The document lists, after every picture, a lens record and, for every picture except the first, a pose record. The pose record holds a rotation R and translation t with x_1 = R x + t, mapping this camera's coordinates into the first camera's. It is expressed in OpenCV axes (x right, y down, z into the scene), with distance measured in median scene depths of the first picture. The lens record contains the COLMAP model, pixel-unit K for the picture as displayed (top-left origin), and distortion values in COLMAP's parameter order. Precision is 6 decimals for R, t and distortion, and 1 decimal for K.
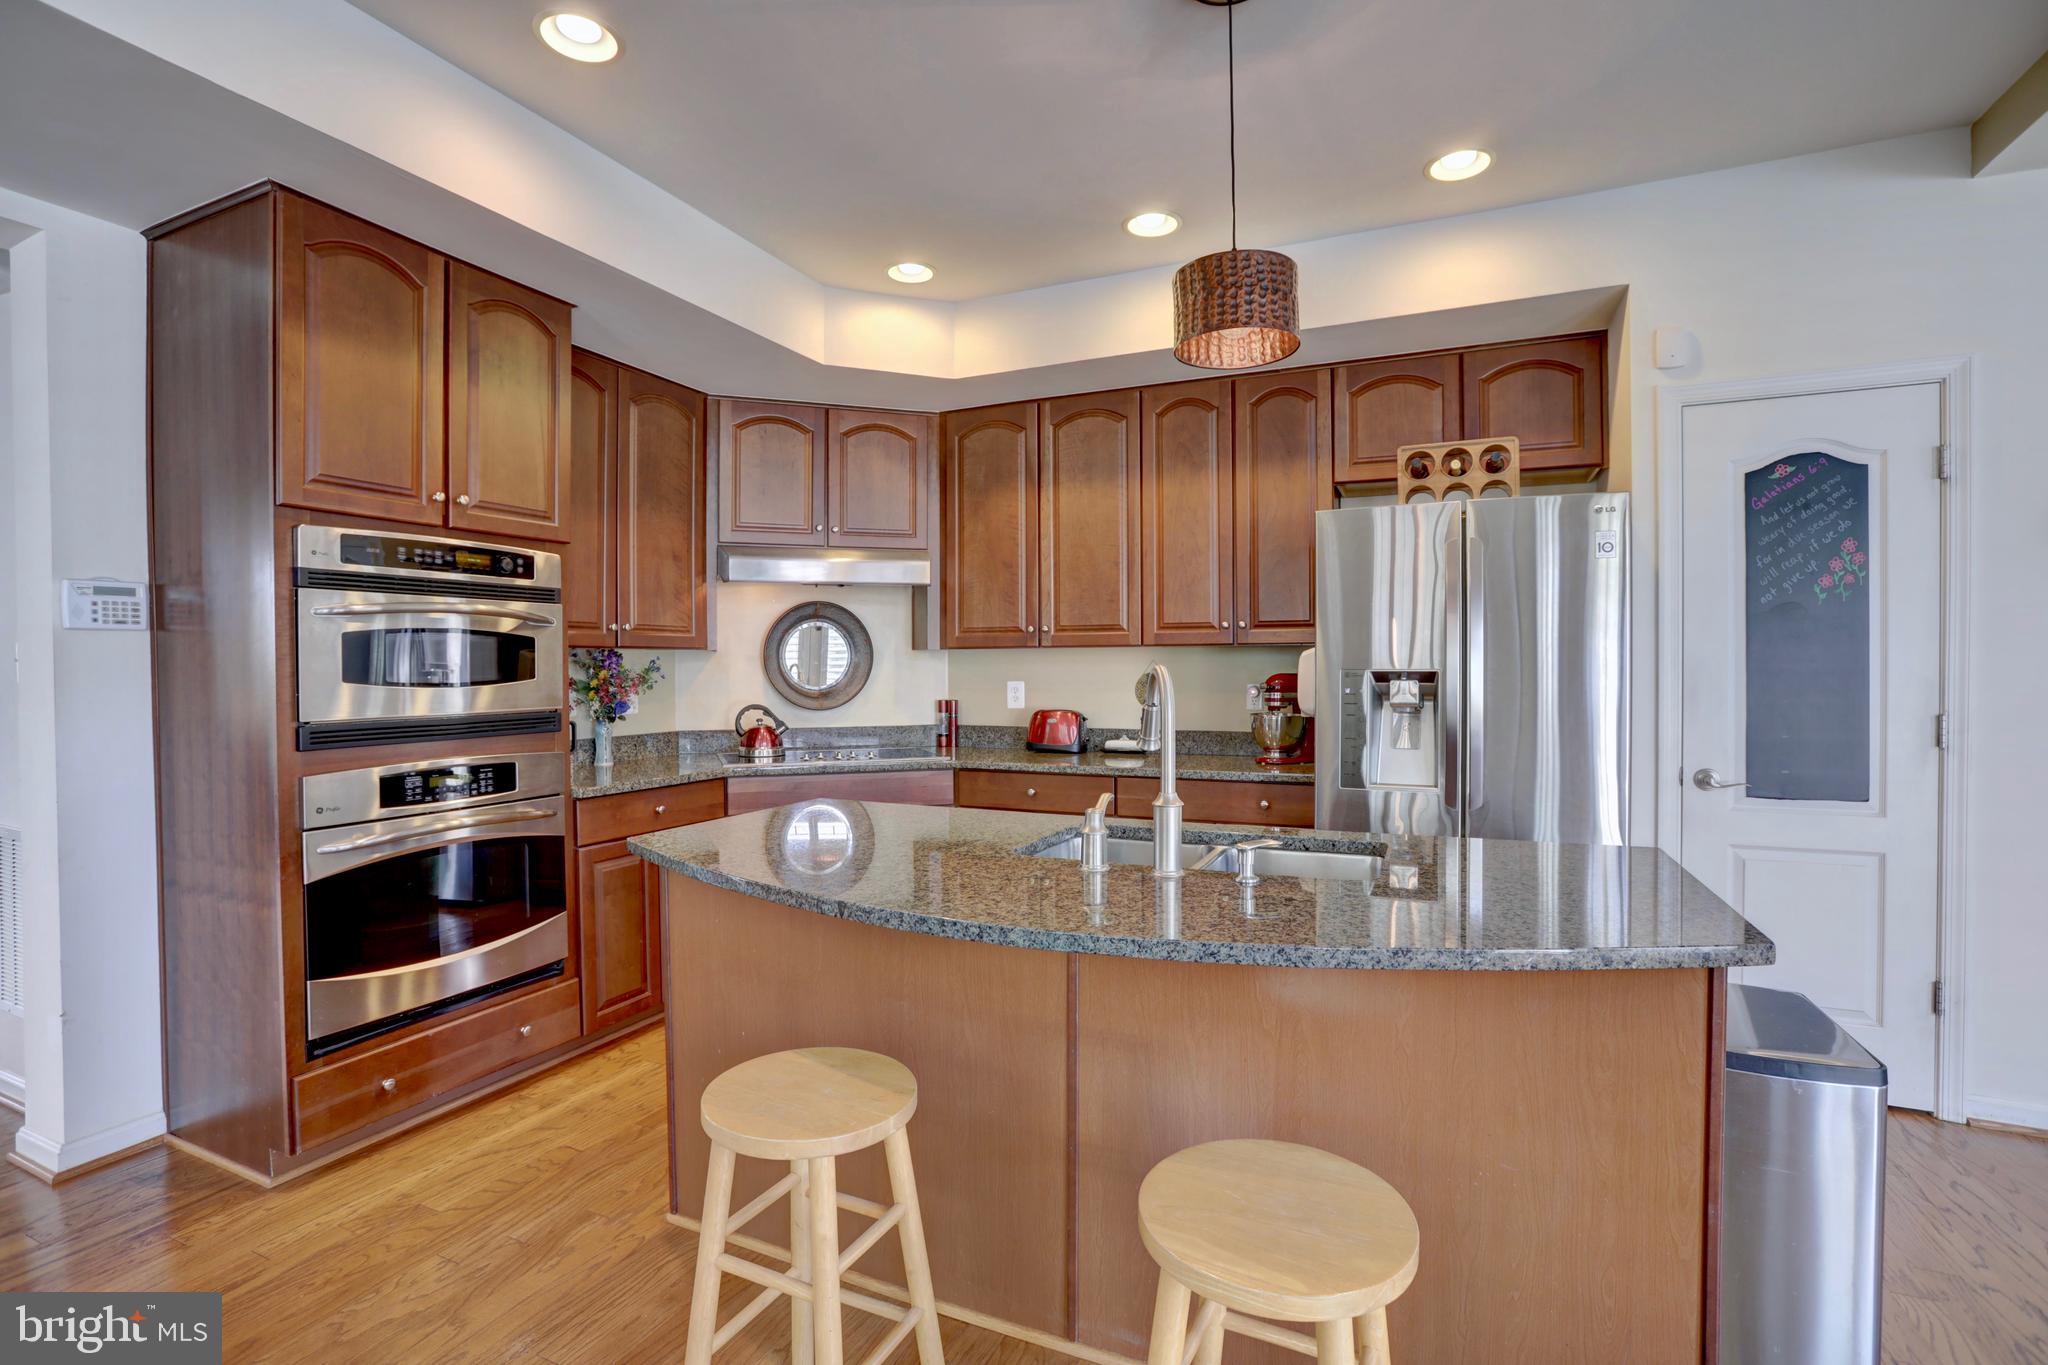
lens RADIAL K [[945.8, 0, 1027.5], [0, 945.8, 679.3], [0, 0, 1]] dist [-0.082943, 0.036005]
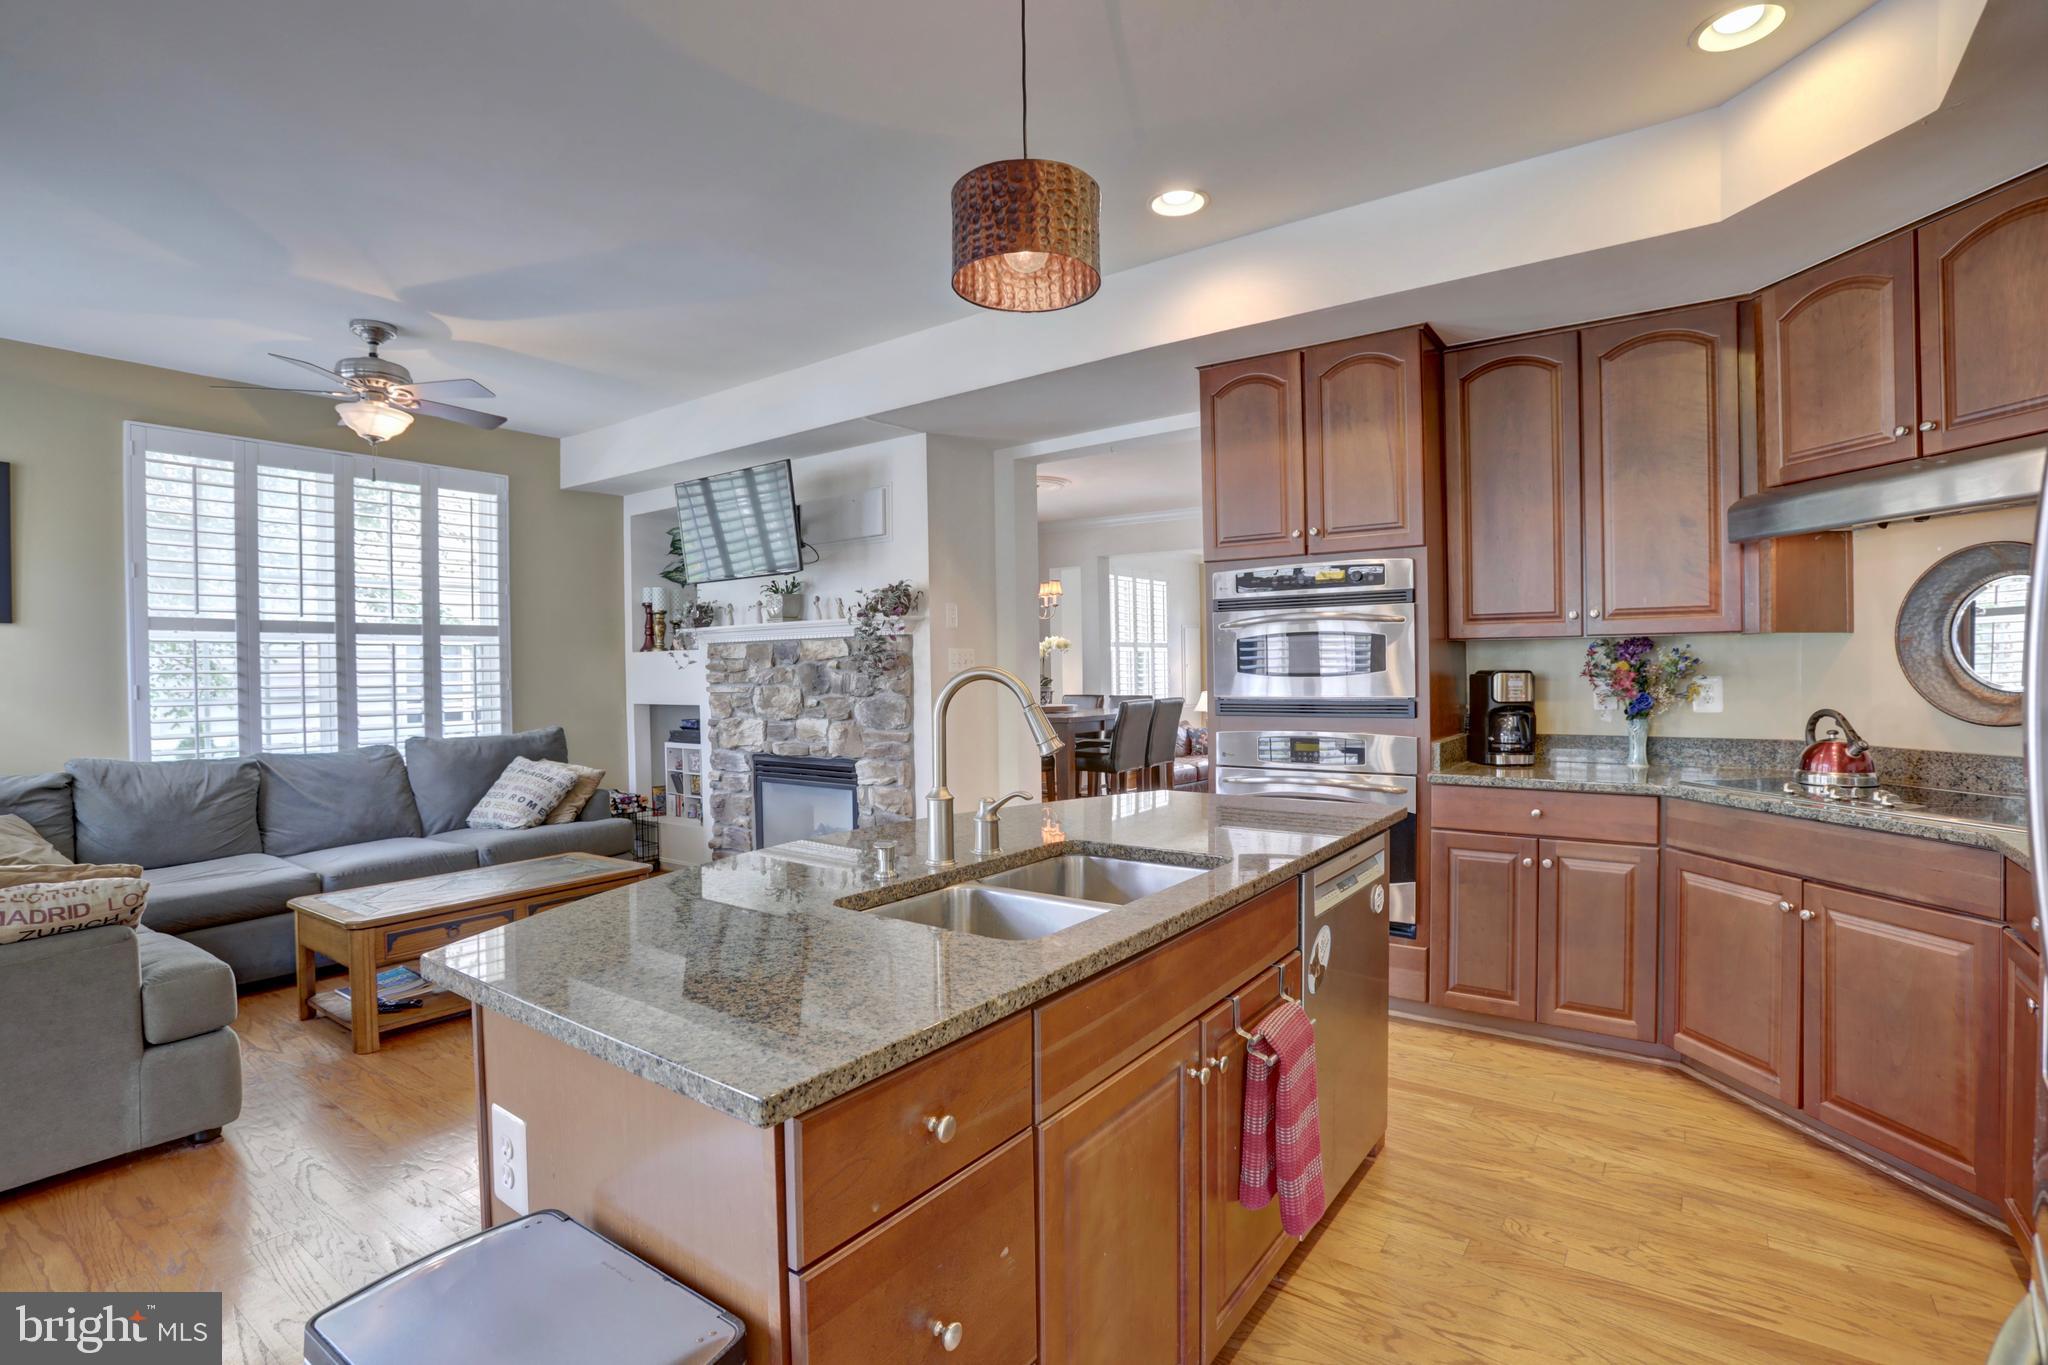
lens RADIAL K [[1001.0, 0, 1017.8], [0, 1001.0, 678.6], [0, 0, 1]] dist [-0.055913, 0.028453]
pose [[-0.217591, 0.021387, -0.975806, 0.730140], [0.000862, 0.999764, 0.021720, -0.016878], [0.976040, 0.003885, -0.217558, 0.772947]]
